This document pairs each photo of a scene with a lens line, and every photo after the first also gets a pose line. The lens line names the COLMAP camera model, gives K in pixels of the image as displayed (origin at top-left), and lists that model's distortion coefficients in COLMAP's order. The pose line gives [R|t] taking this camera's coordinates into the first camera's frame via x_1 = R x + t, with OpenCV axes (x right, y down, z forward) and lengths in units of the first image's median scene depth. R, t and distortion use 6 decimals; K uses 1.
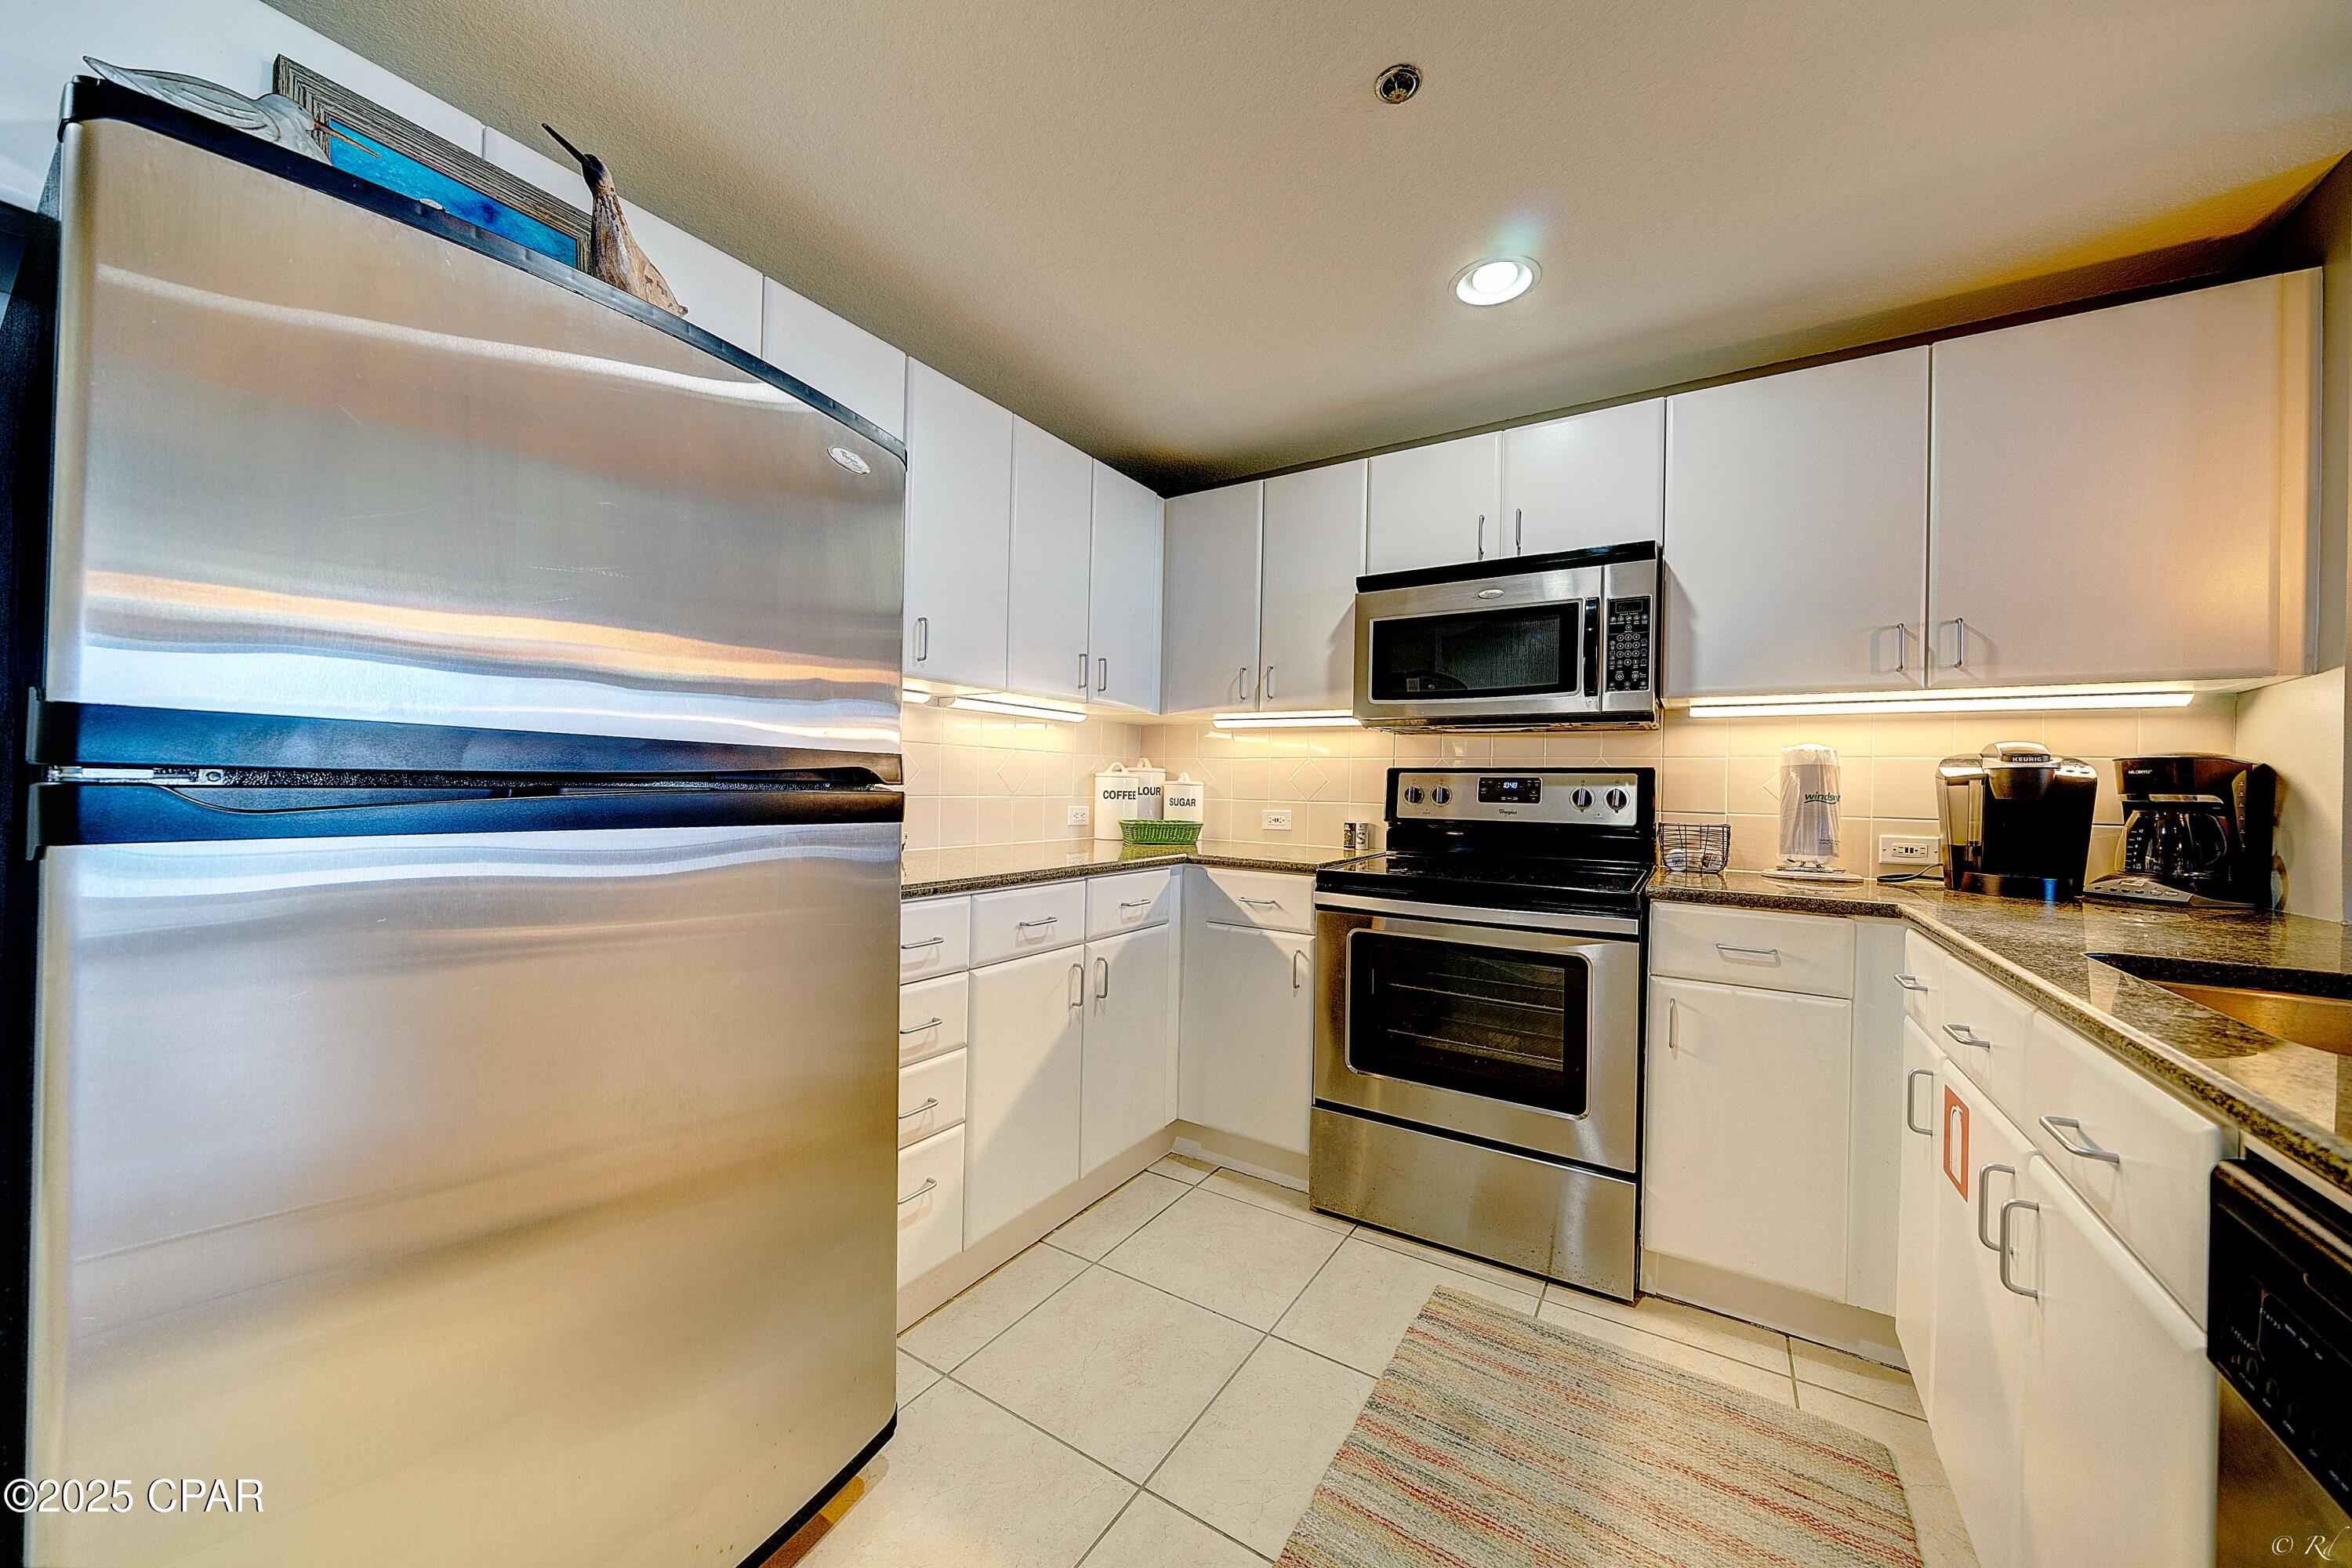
lens RADIAL K [[829.4, 0, 1173.2], [0, 829.4, 782.7], [0, 0, 1]] dist [-0.002187, 0.000138]
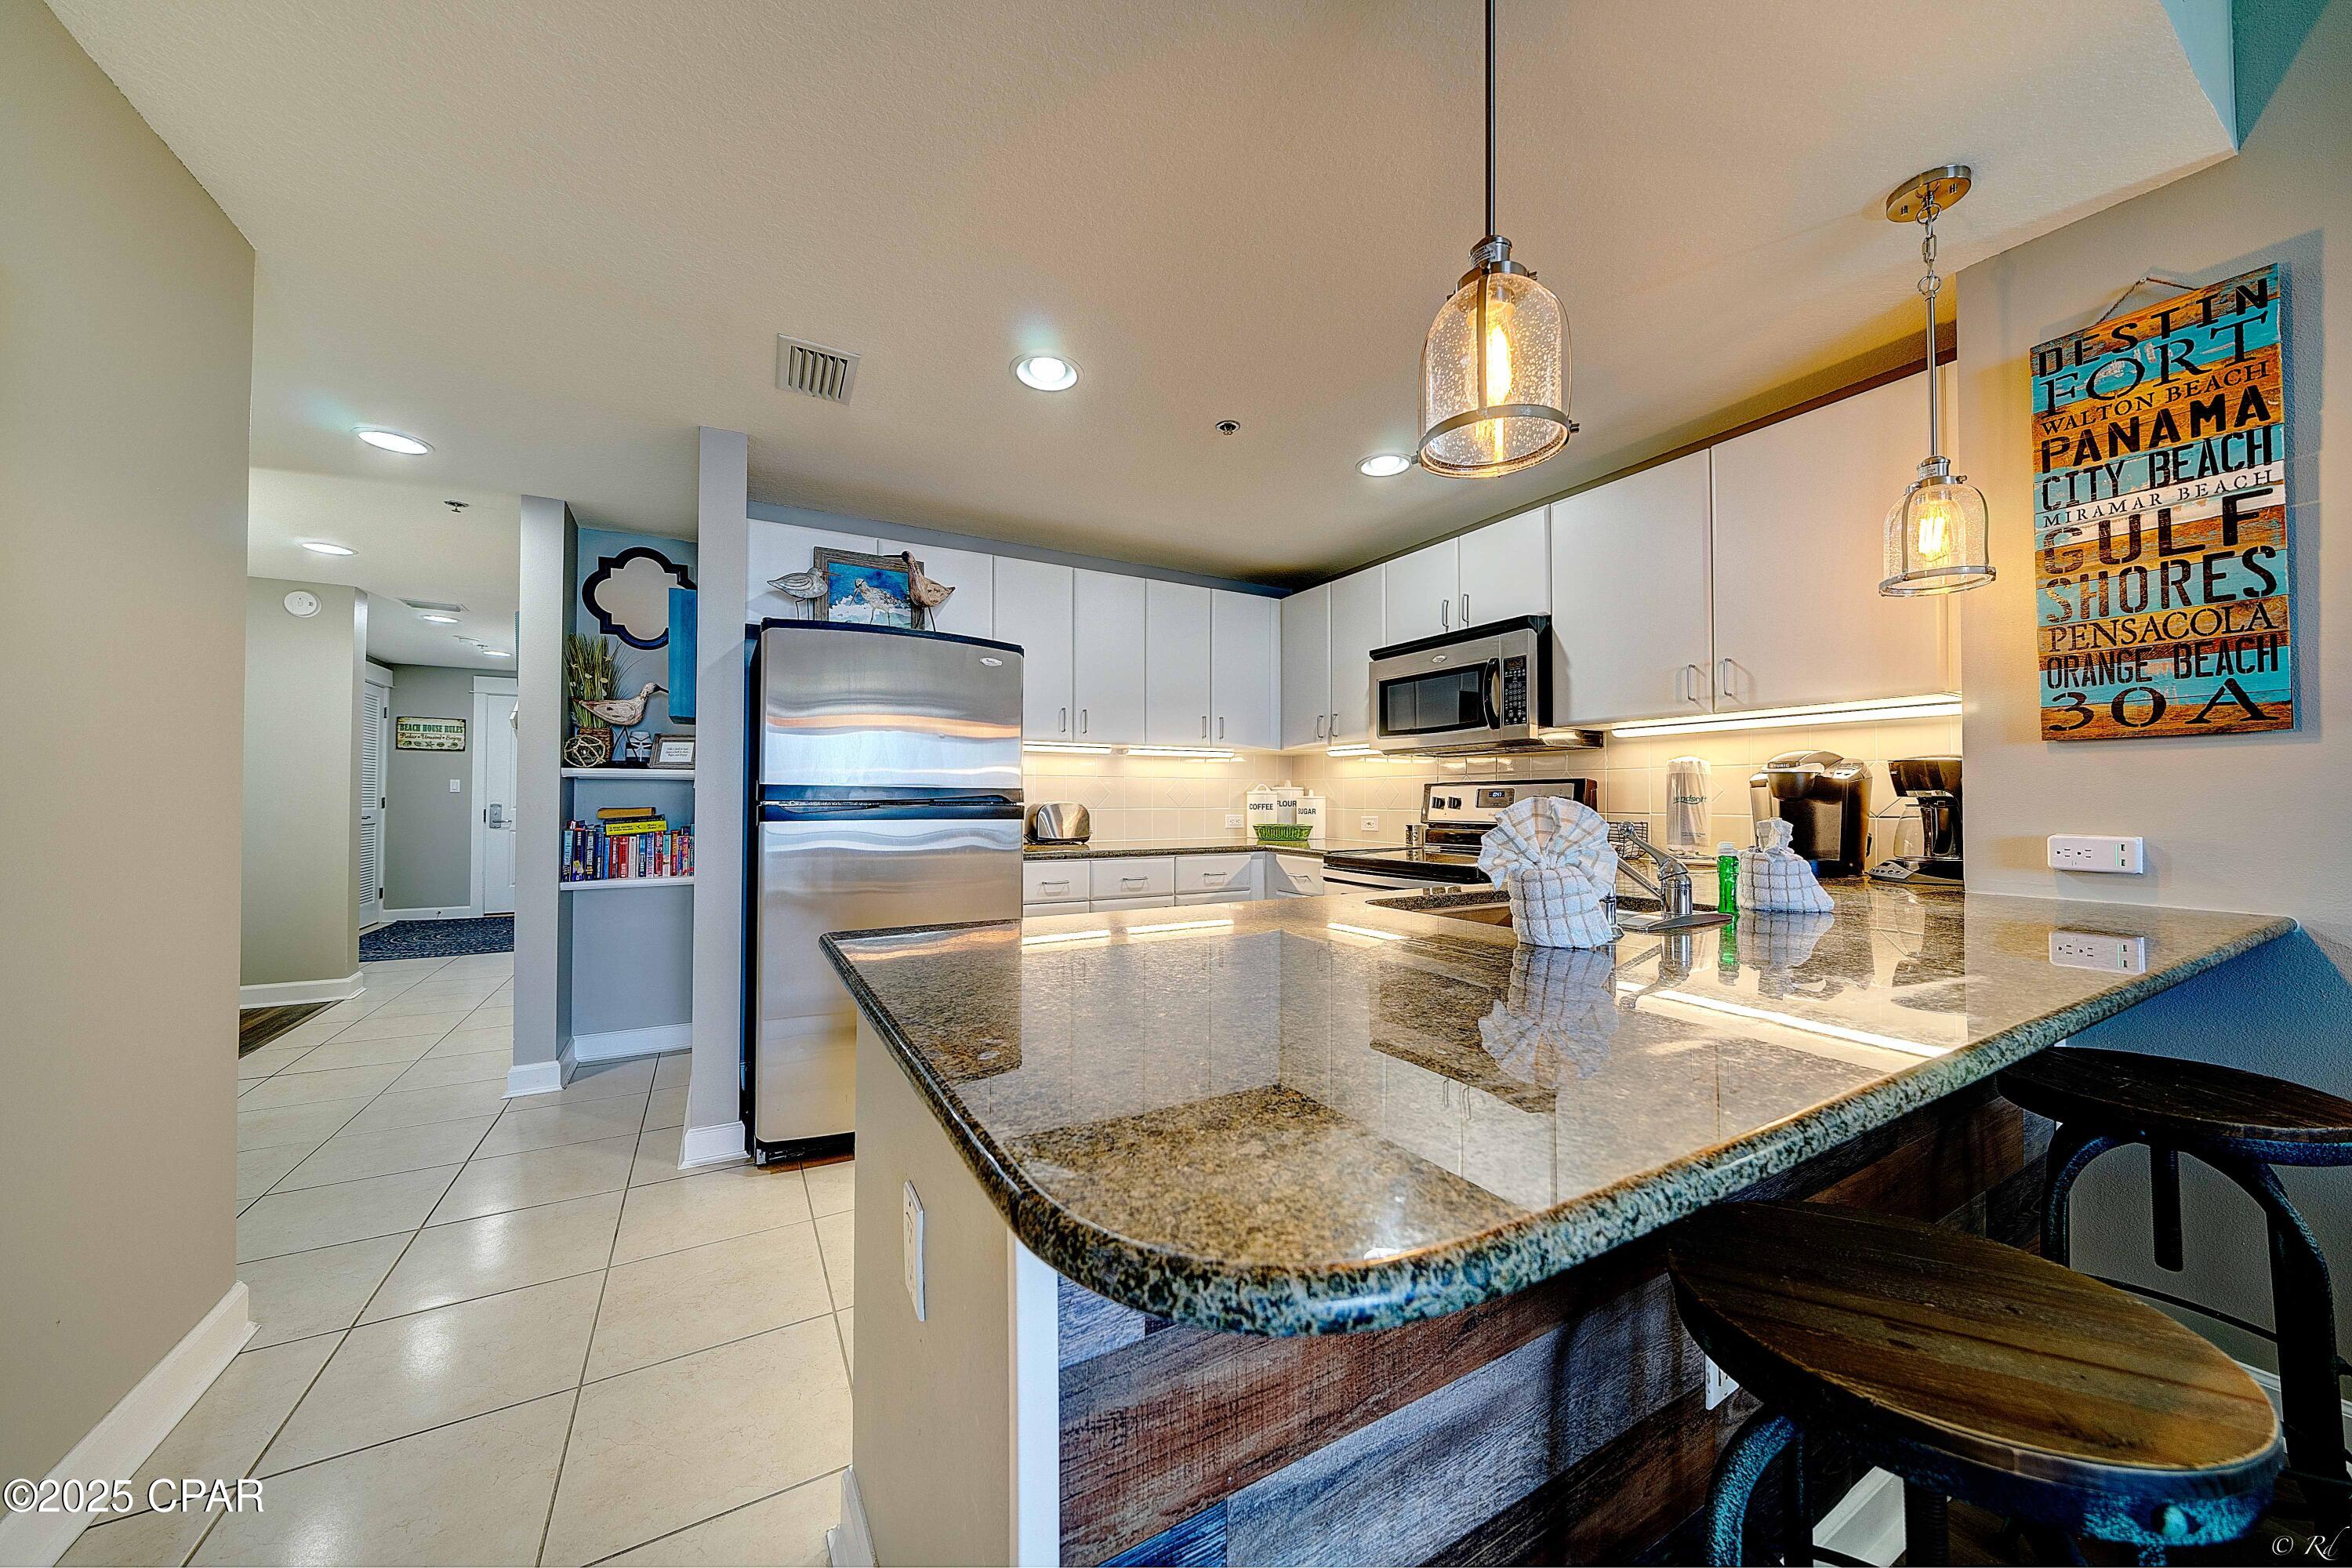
lens RADIAL K [[811.0, 0, 1176.0], [0, 811.0, 784.0], [0, 0, 1]] dist [-0.005568, -0.000329]
pose [[0.880958, -0.029059, -0.472301, 0.680122], [0.019634, 0.999498, -0.024874, 0.010546], [0.472787, 0.012640, 0.881086, -0.451070]]
